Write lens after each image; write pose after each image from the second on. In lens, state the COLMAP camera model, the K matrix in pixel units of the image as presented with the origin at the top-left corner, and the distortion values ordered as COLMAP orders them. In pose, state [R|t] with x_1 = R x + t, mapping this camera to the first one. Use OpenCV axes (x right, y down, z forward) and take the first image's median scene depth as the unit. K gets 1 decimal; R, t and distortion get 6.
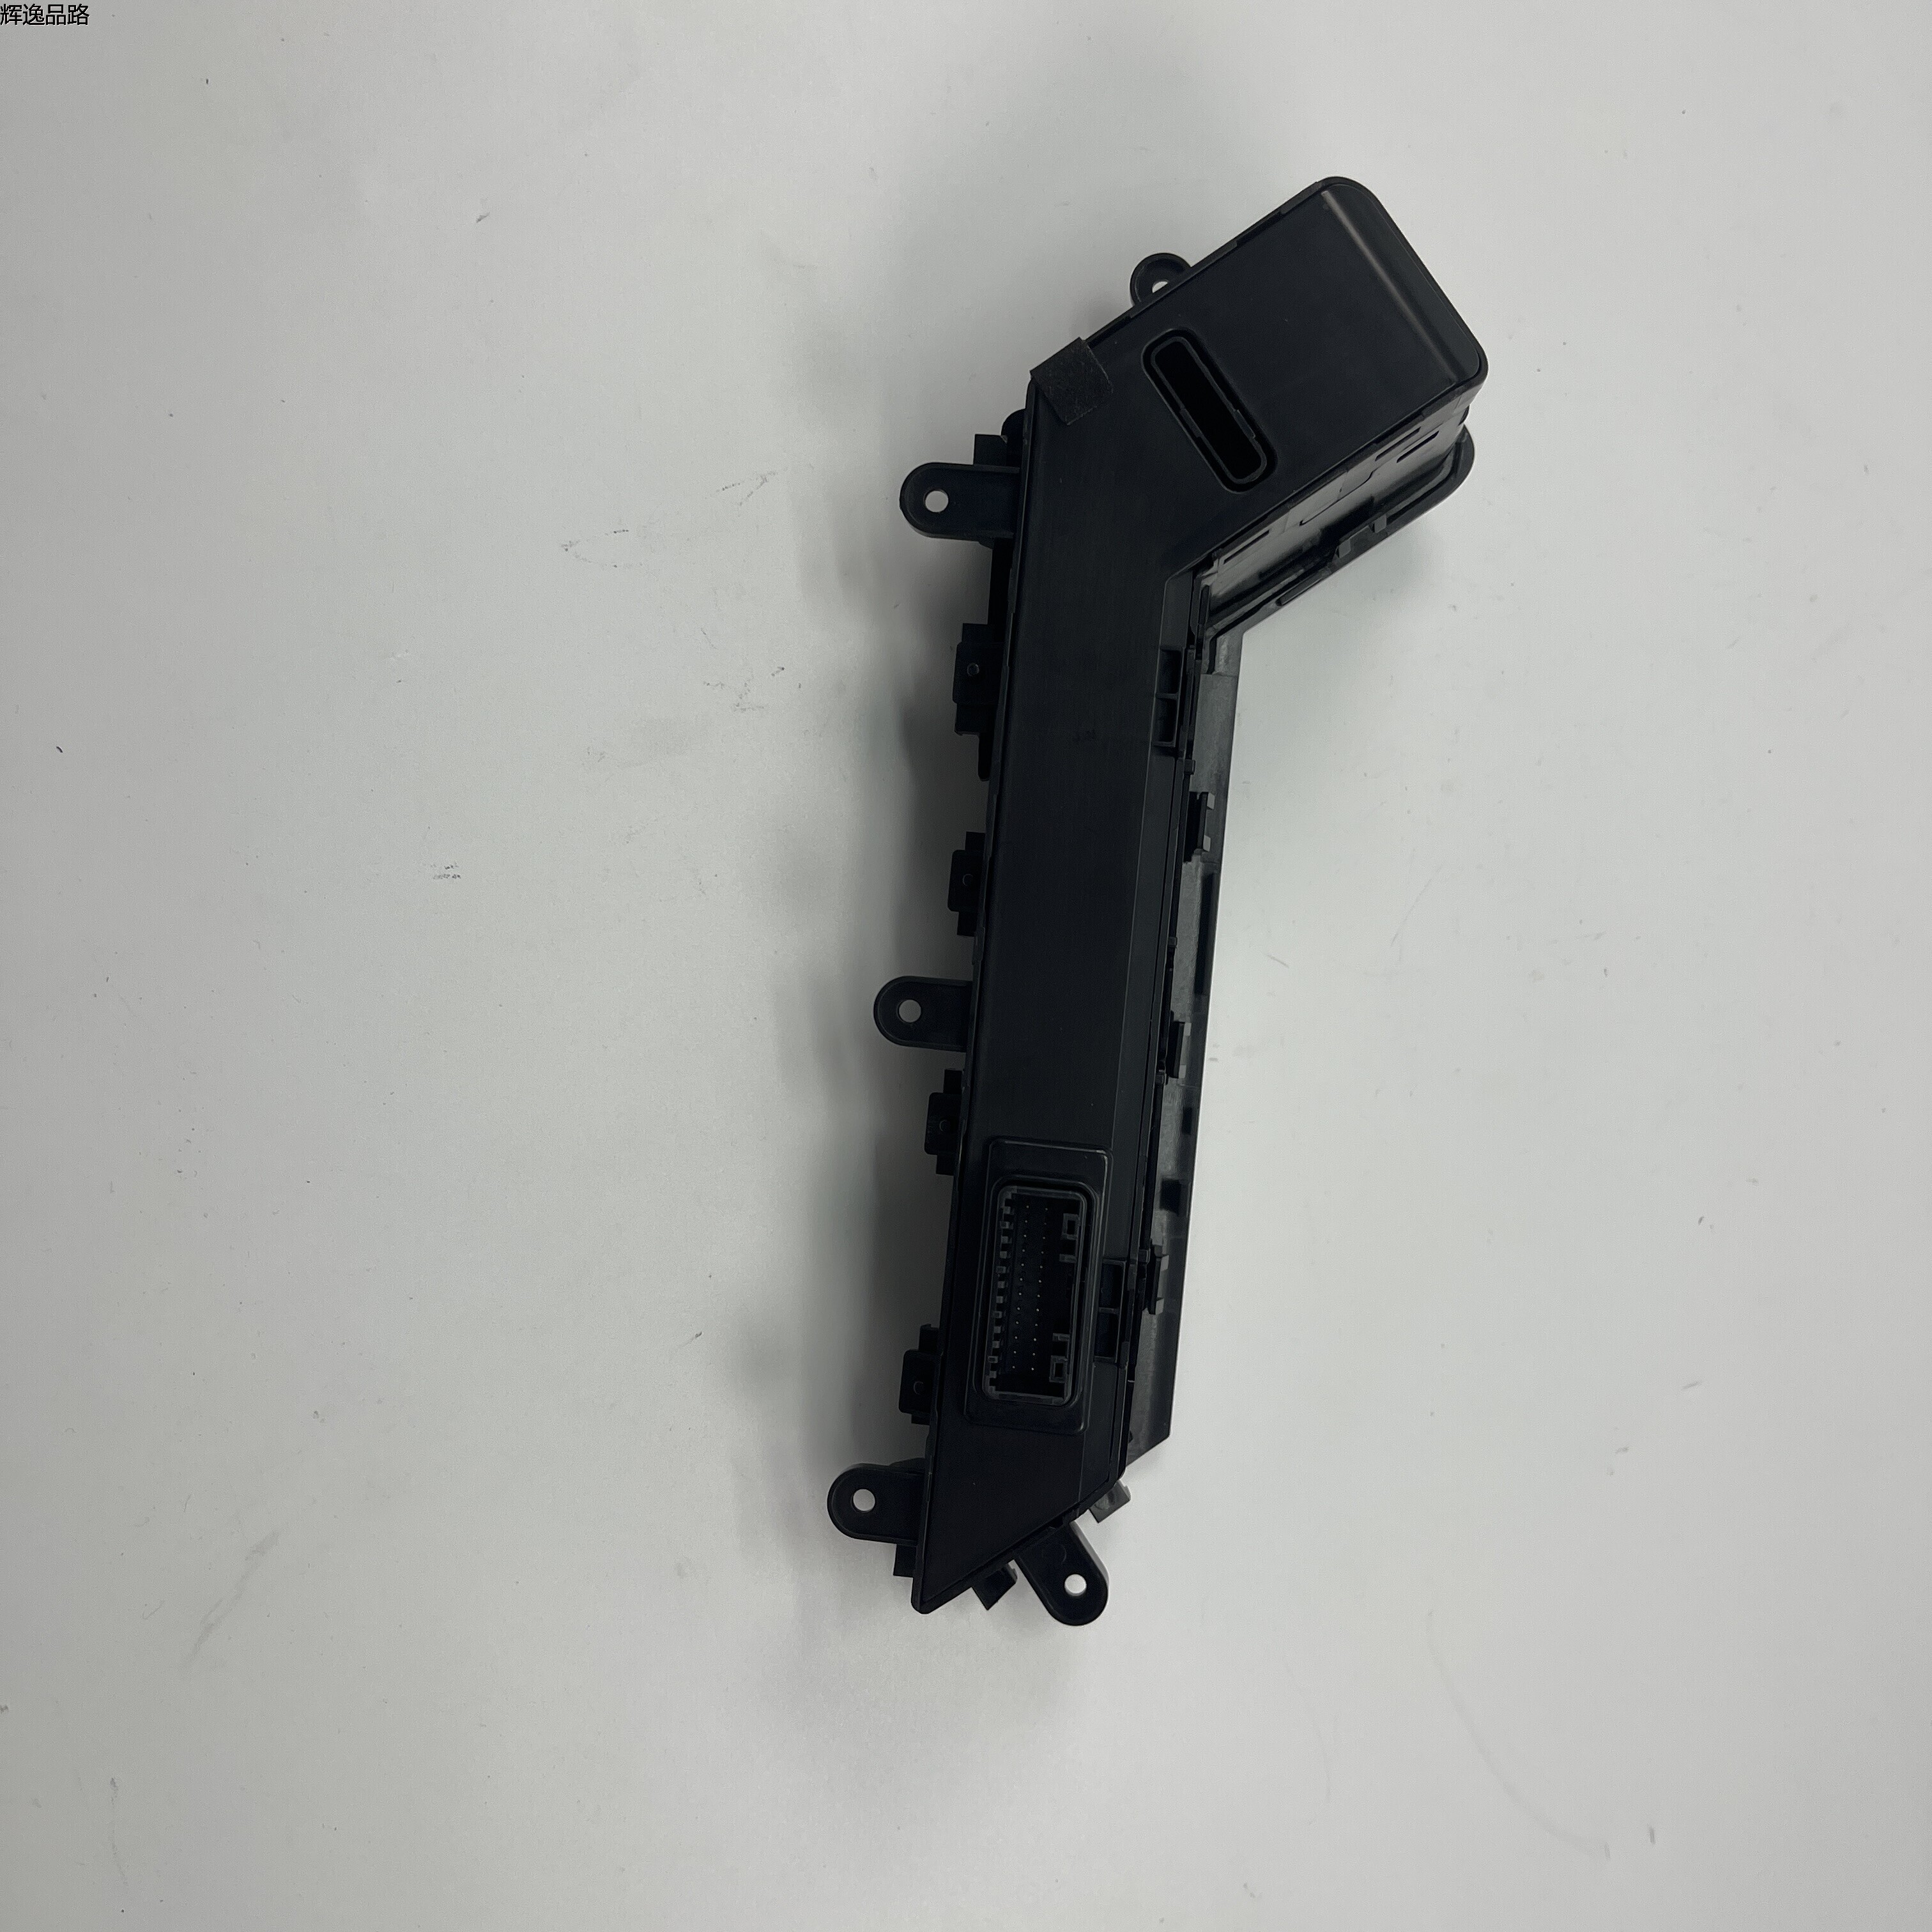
lens RADIAL K [[2036.1, 0, 966.7], [0, 2036.1, 989.9], [0, 0, 1]] dist [0.151637, -0.568492]
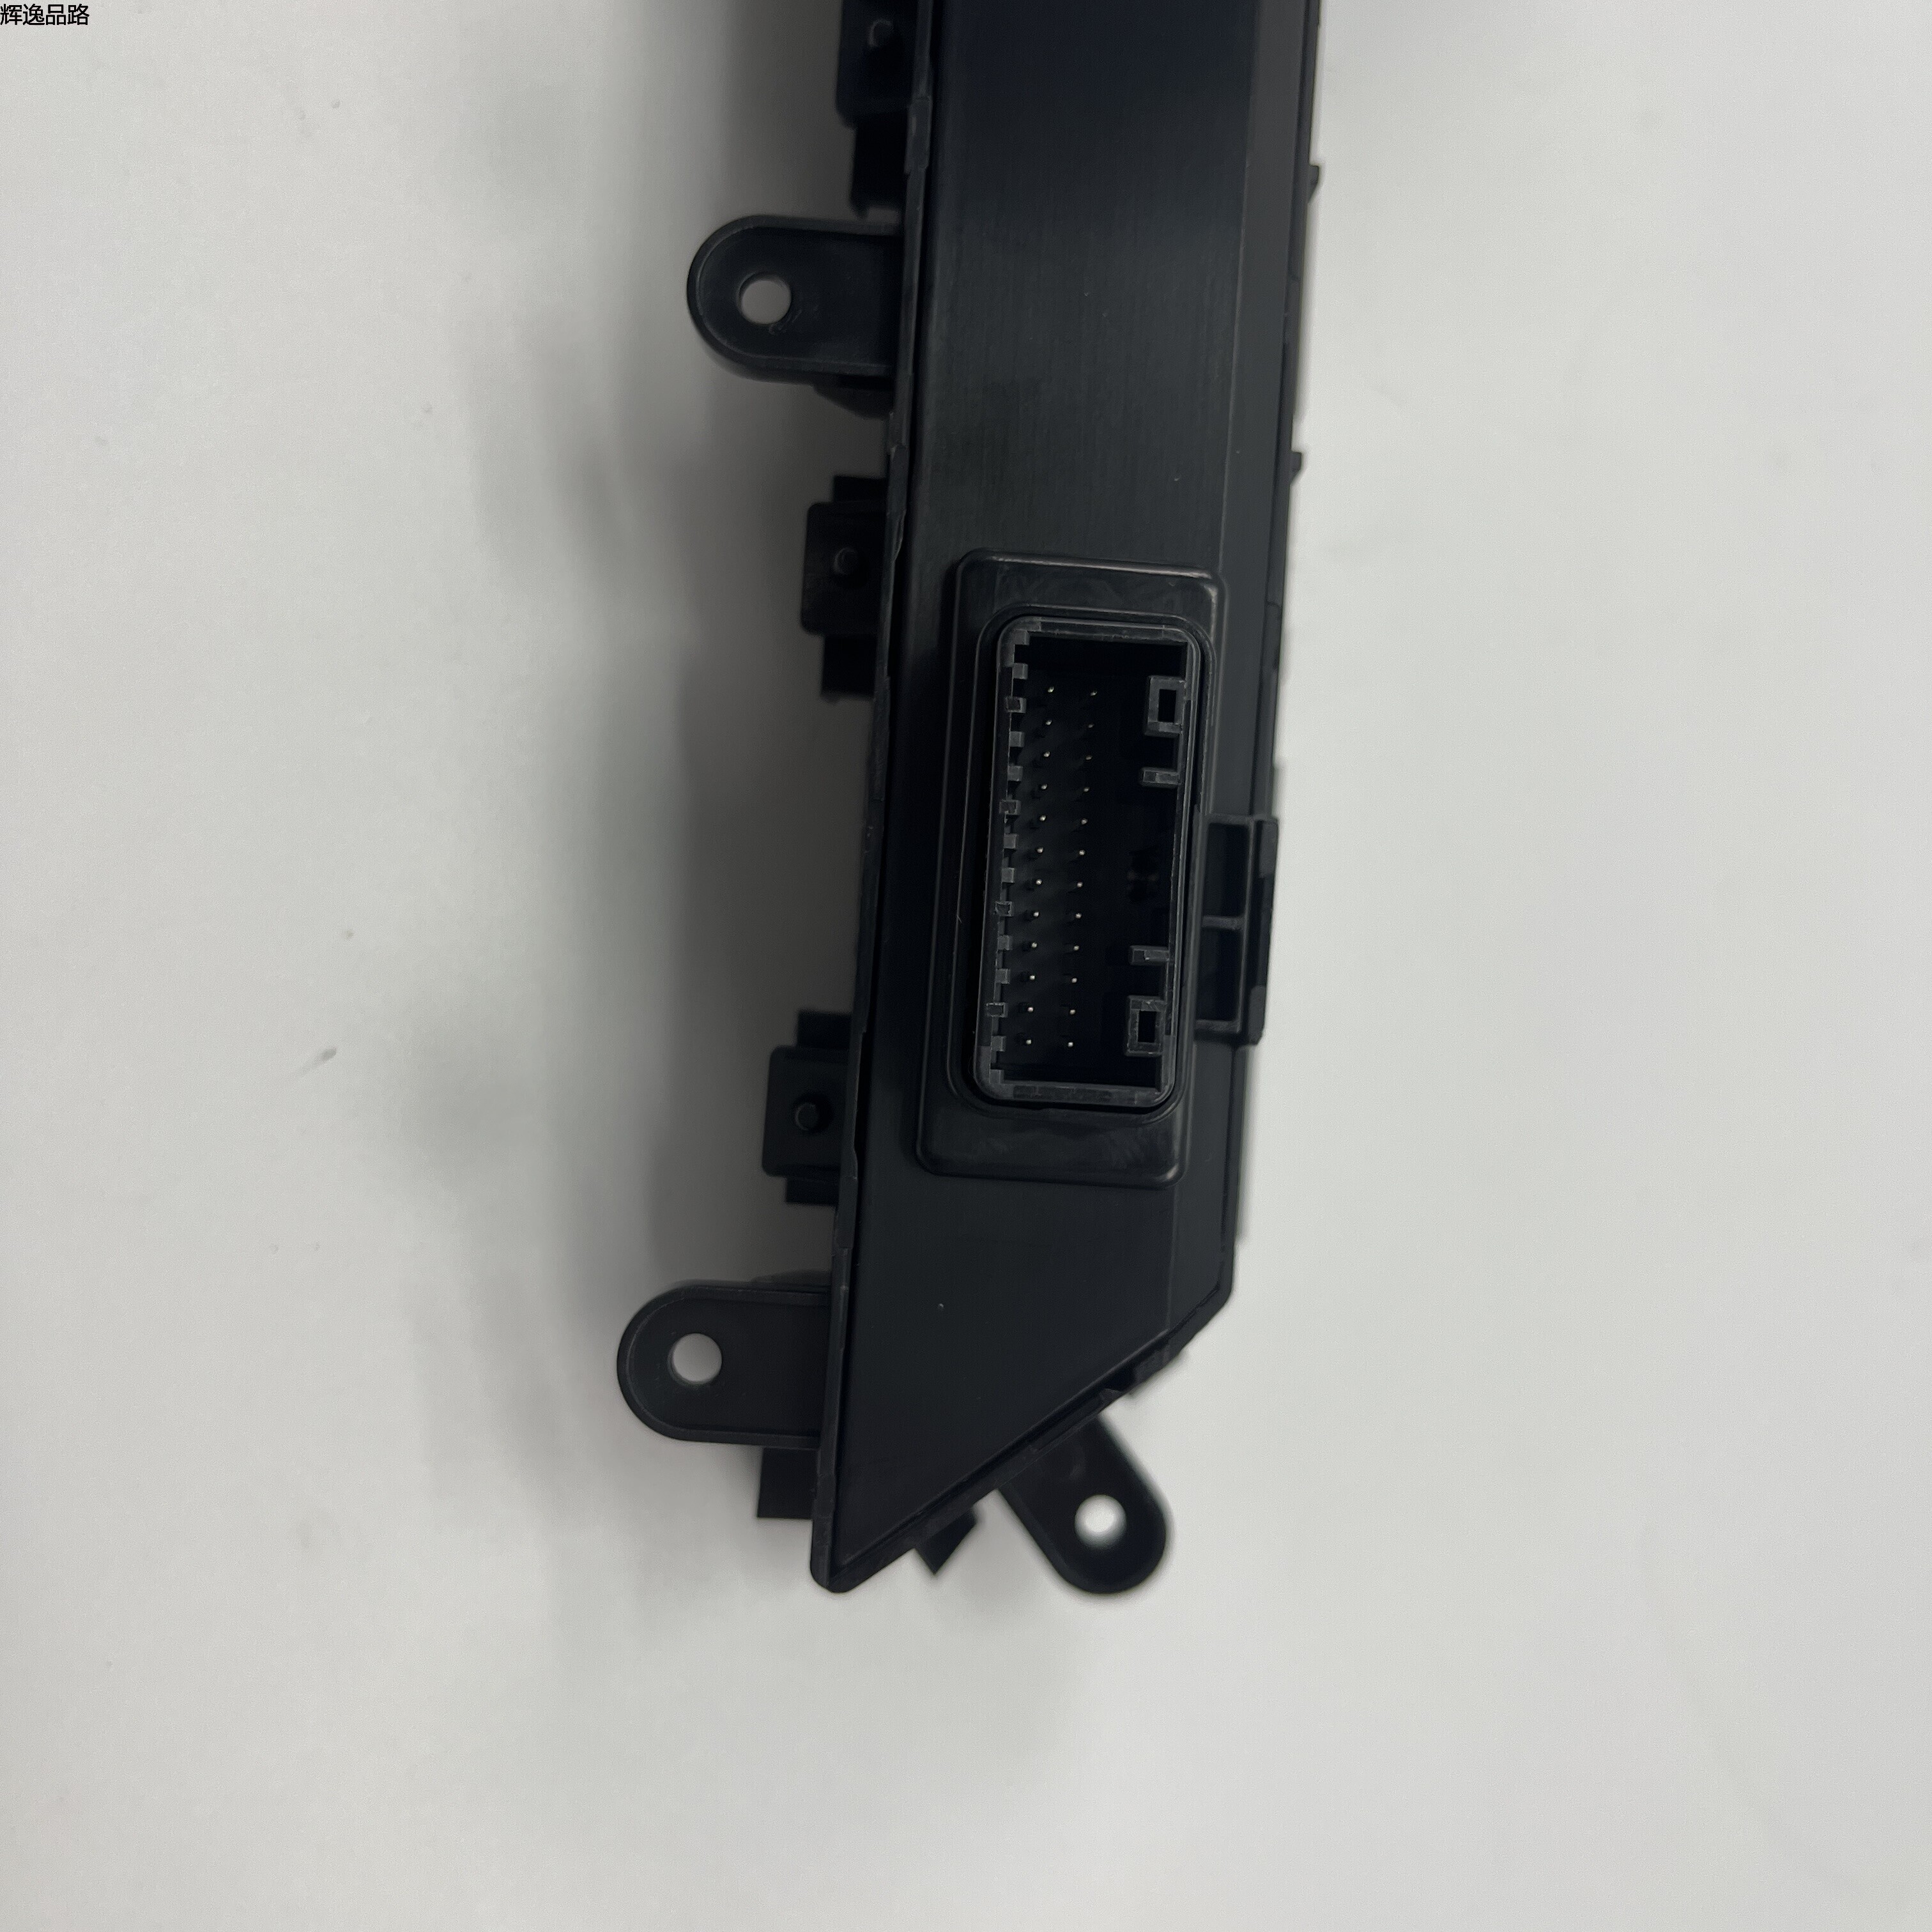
lens RADIAL K [[2036.1, 0, 966.7], [0, 2036.1, 989.9], [0, 0, 1]] dist [0.151637, -0.568492]
pose [[0.991146, -0.025500, 0.130303, -0.047734], [0.023099, 0.999535, 0.019901, 0.158968], [-0.130750, -0.016715, 0.991274, 0.539274]]
